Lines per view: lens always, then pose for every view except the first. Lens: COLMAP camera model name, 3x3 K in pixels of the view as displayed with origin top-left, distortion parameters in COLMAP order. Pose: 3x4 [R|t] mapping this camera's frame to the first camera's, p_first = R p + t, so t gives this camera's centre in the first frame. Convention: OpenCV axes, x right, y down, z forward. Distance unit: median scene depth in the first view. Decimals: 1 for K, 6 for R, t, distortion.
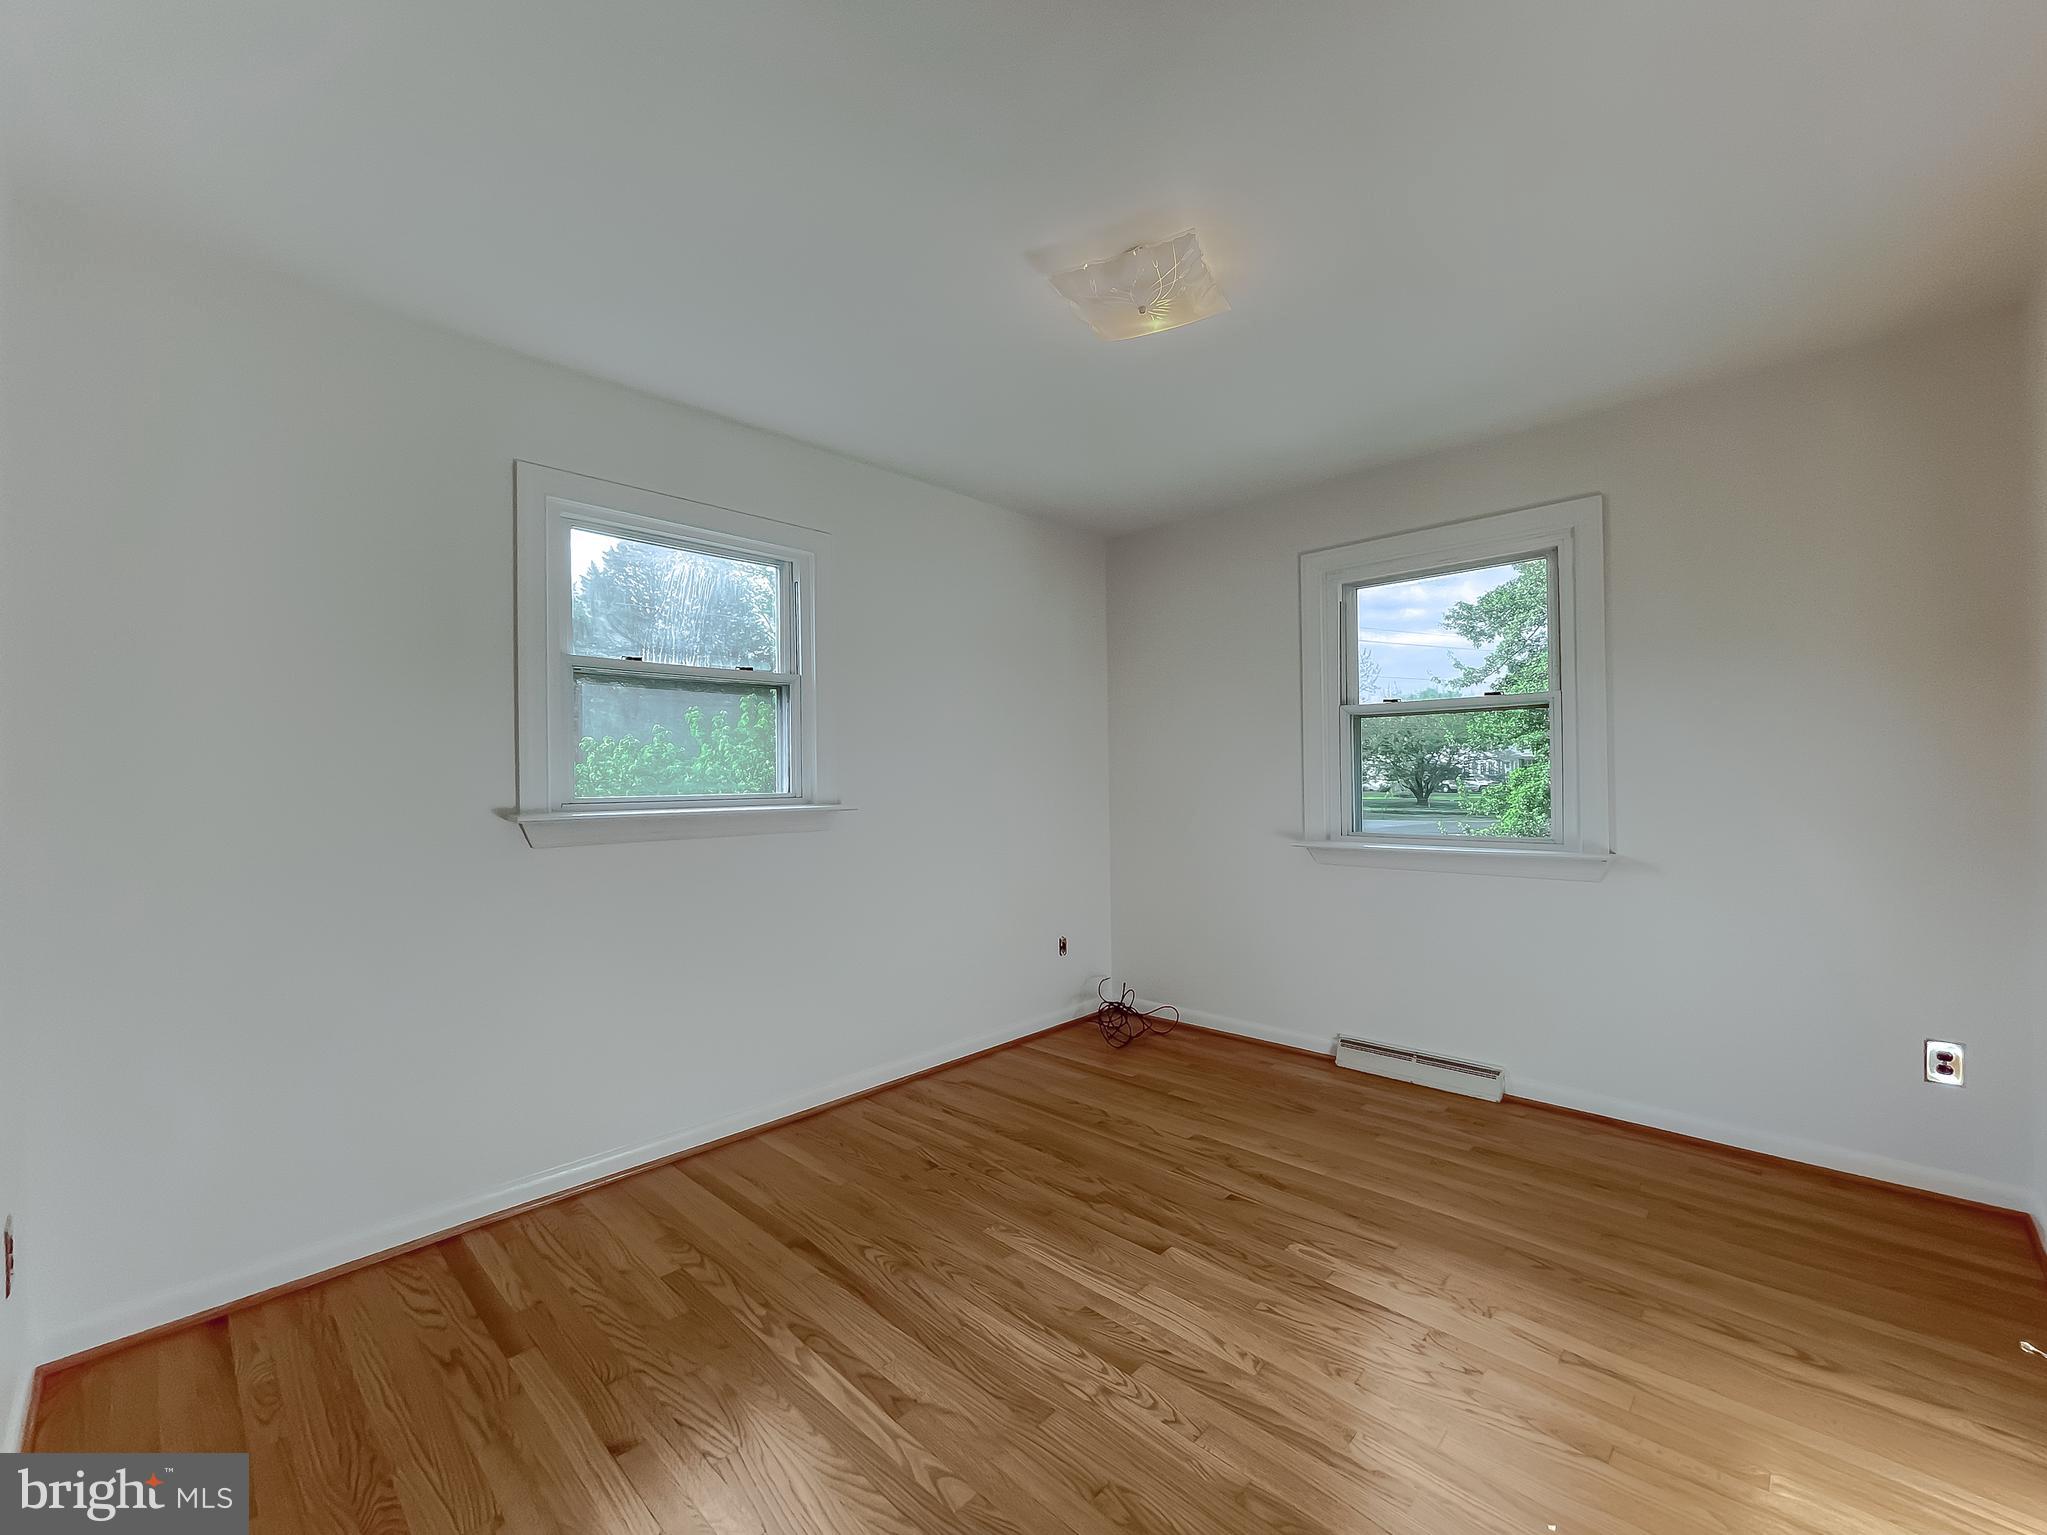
lens RADIAL K [[845.8, 0, 1016.1], [0, 845.8, 779.0], [0, 0, 1]] dist [-0.011637, 0.008035]
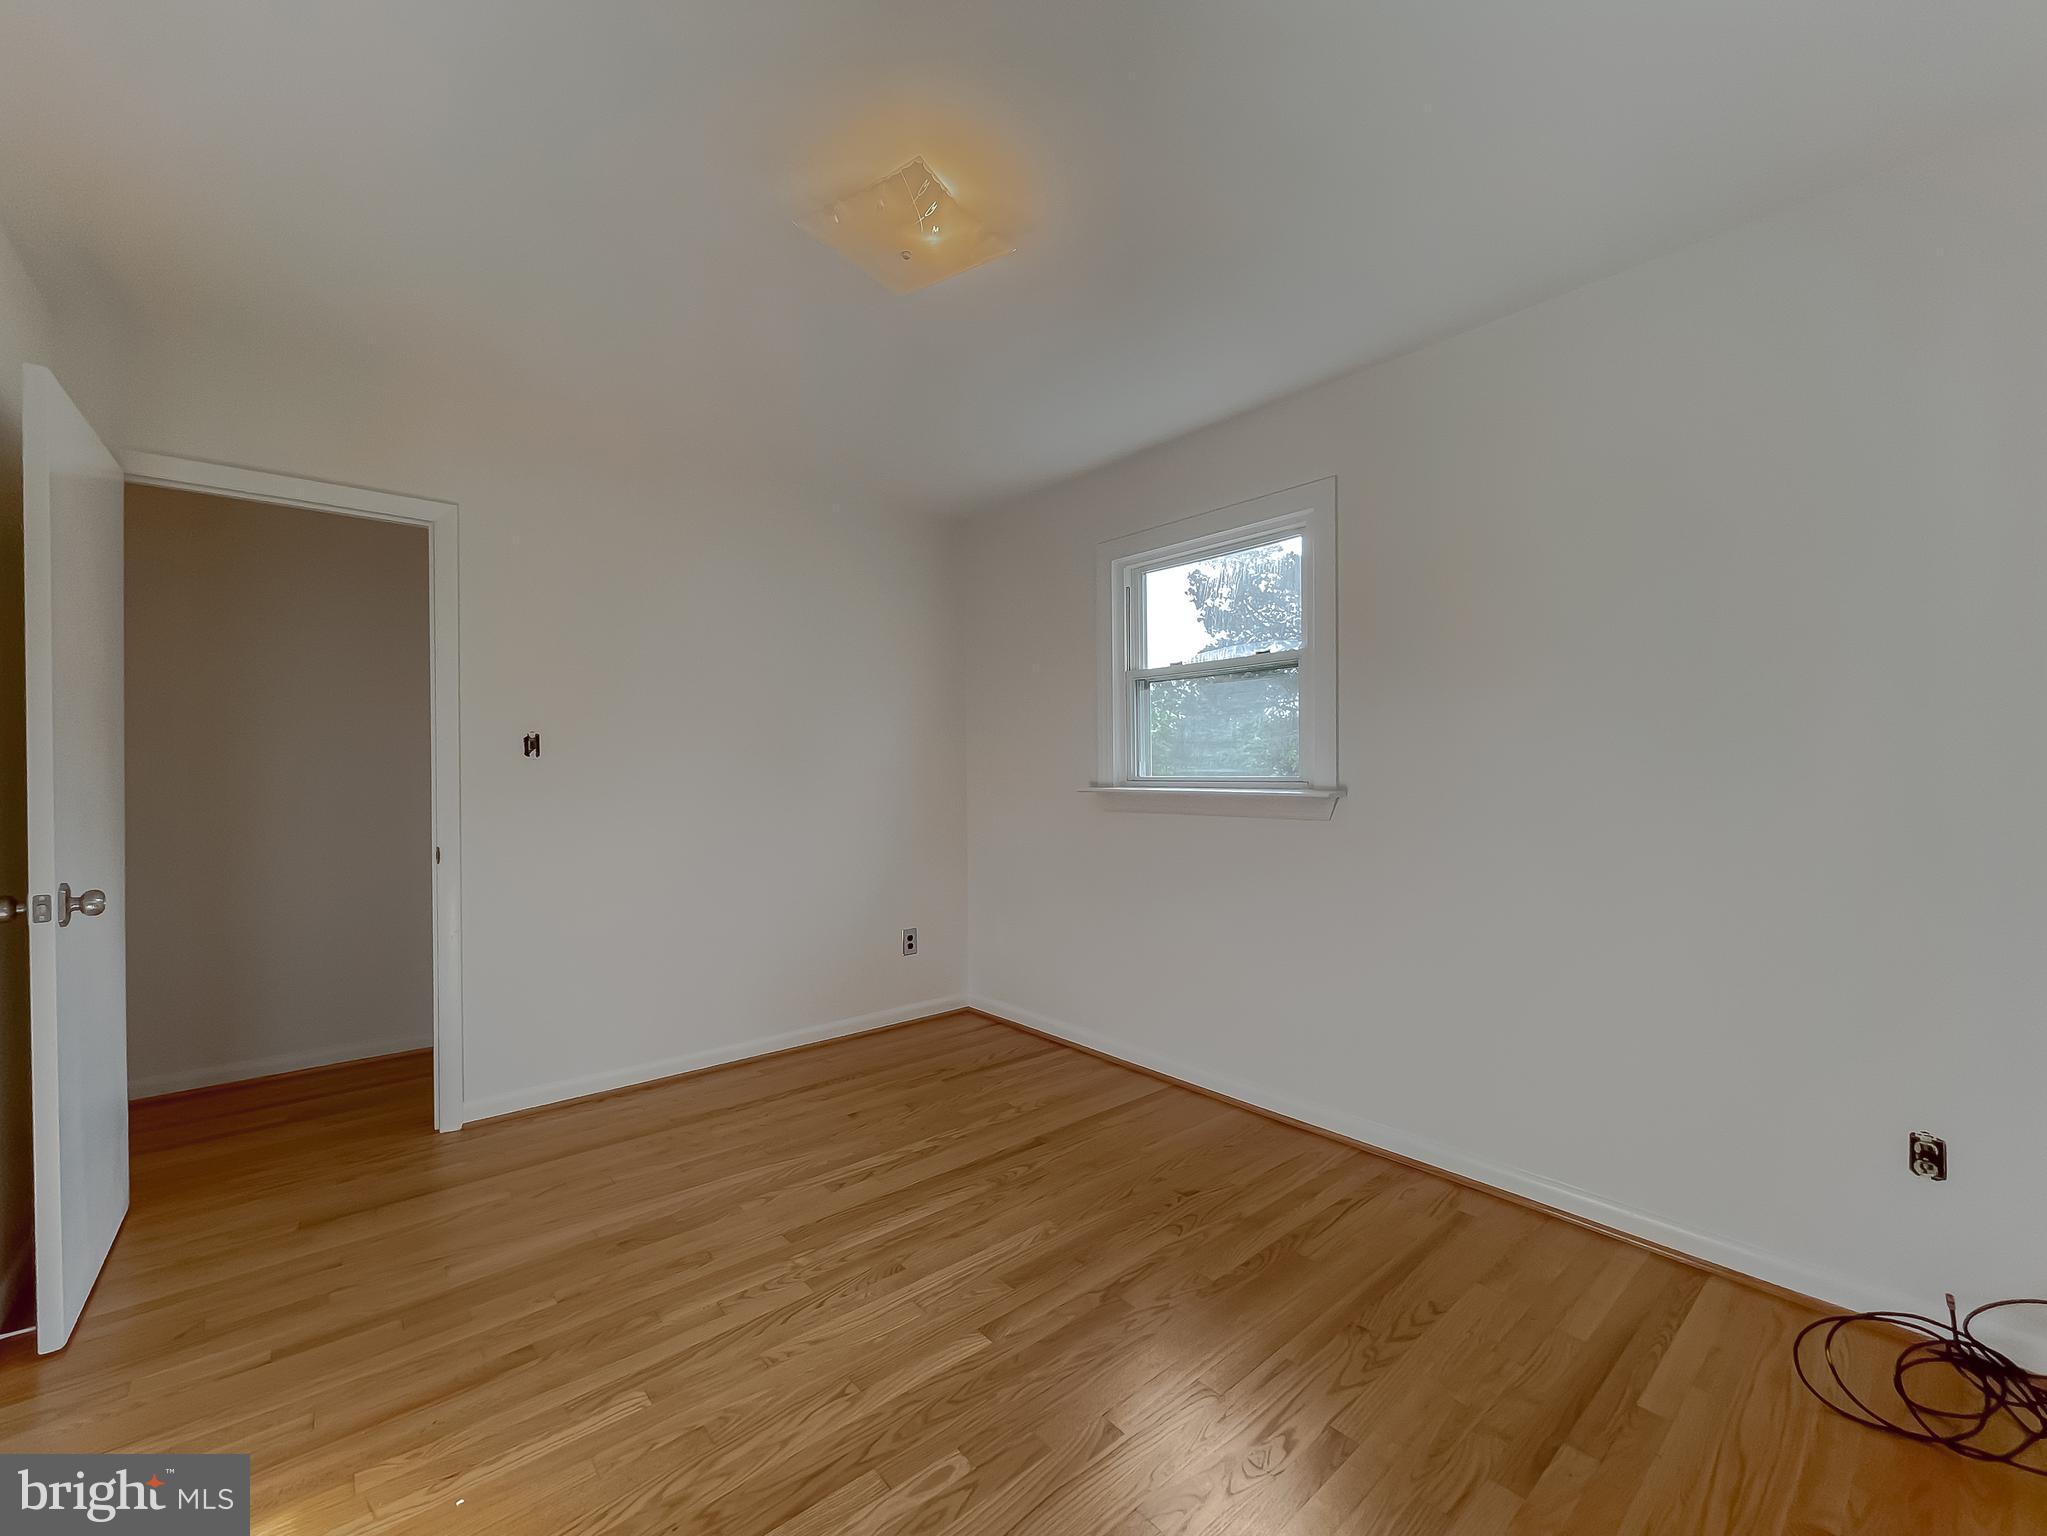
lens RADIAL K [[845.8, 0, 1016.1], [0, 845.8, 779.5], [0, 0, 1]] dist [-0.011637, 0.008035]
pose [[-0.095776, 0.021934, -0.995161, 0.951407], [0.002798, 0.999759, 0.021766, -0.002062], [0.995399, -0.000700, -0.095814, 1.074043]]
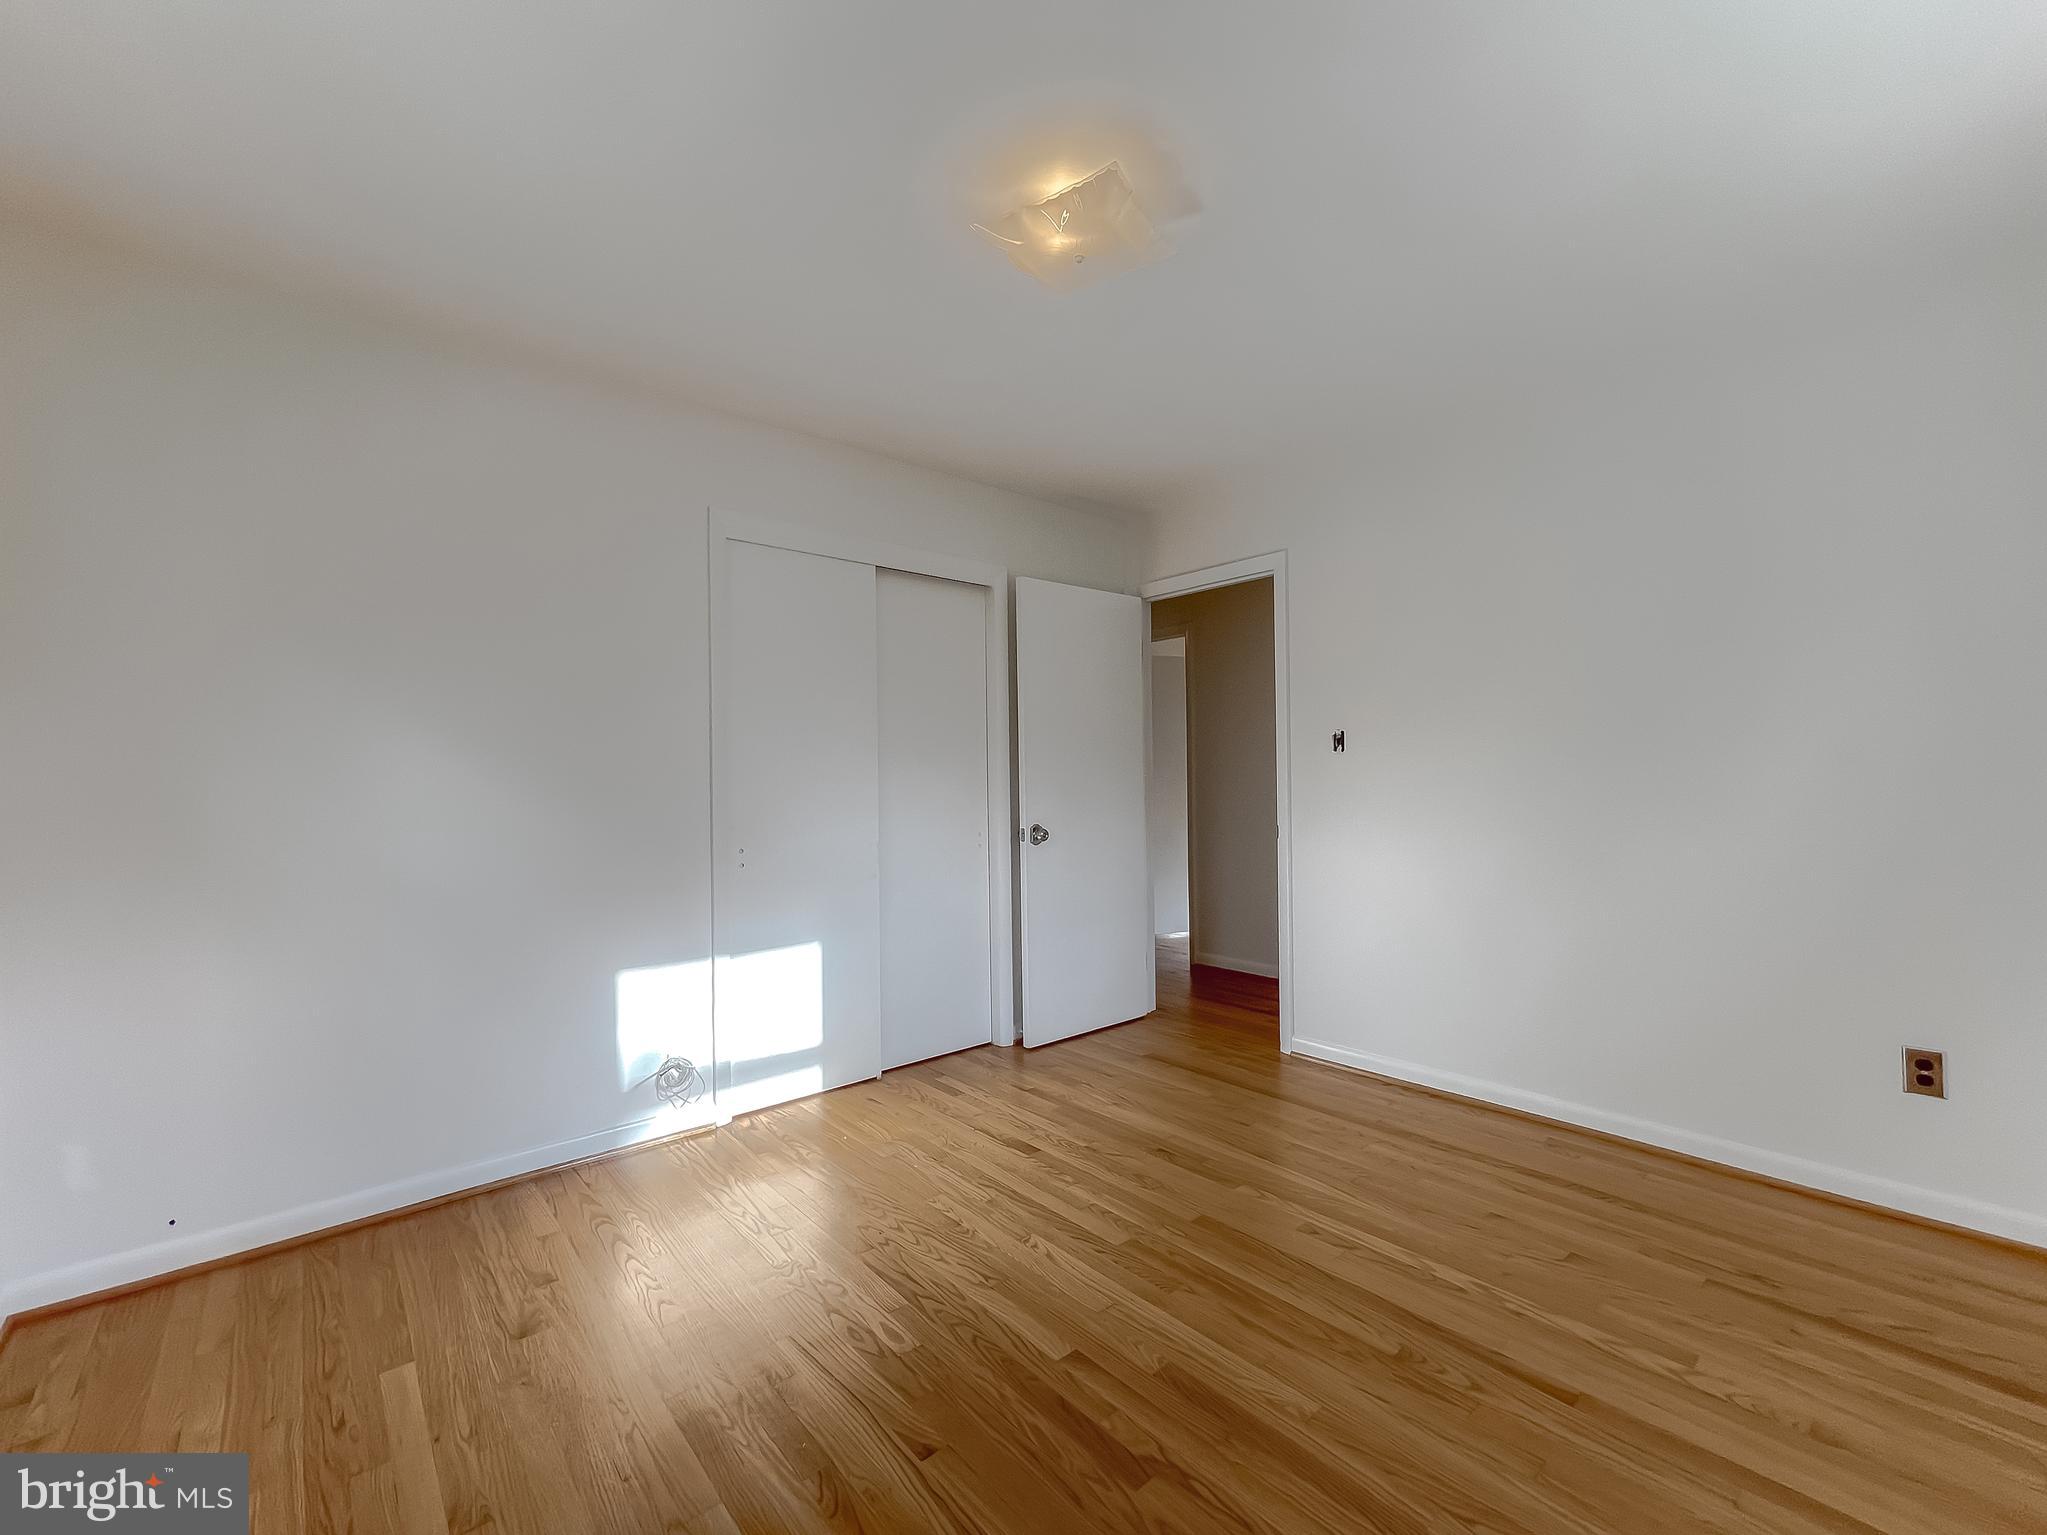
lens RADIAL K [[845.8, 0, 1016.1], [0, 845.8, 779.0], [0, 0, 1]] dist [-0.011637, 0.008035]
pose [[-0.995459, 0.026080, 0.091554, 0.133780], [0.026729, 0.999625, 0.005871, 0.013041], [-0.091367, 0.008291, -0.995783, 1.729492]]
